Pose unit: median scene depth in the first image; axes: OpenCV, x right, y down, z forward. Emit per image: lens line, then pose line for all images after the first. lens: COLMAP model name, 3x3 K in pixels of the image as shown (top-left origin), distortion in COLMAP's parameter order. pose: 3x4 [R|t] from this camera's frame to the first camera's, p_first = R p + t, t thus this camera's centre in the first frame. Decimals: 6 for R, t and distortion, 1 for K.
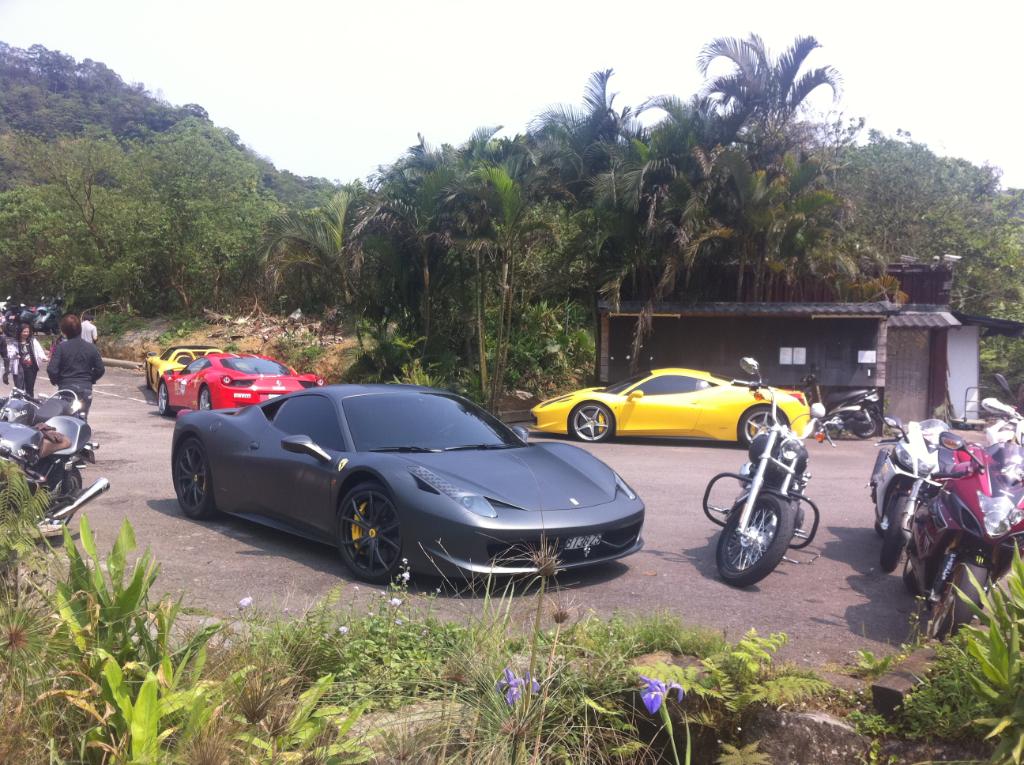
lens RADIAL K [[966.6, 0, 509.1], [0, 966.6, 367.8], [0, 0, 1]] dist [0.066810, -0.262266]
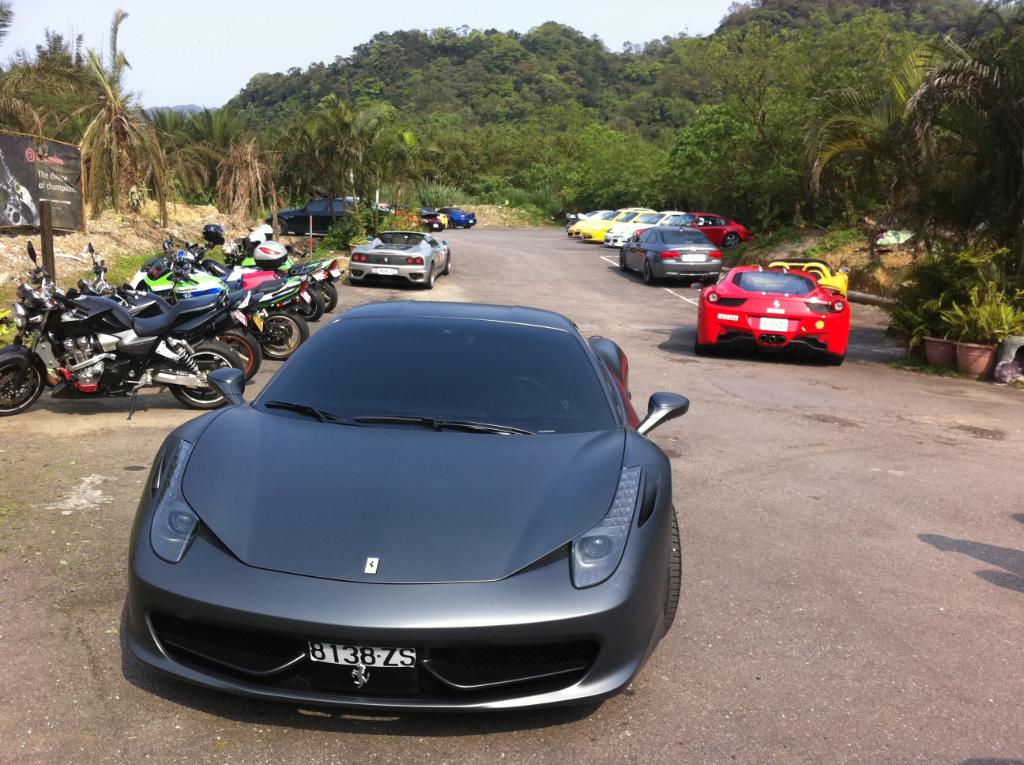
lens RADIAL K [[966.6, 0, 509.1], [0, 966.6, 367.8], [0, 0, 1]] dist [0.066810, -0.262266]
pose [[0.693296, 0.096346, -0.714184, 0.153790], [-0.036565, 0.994449, 0.098658, -0.002352], [0.719725, -0.042285, 0.692970, 0.252149]]
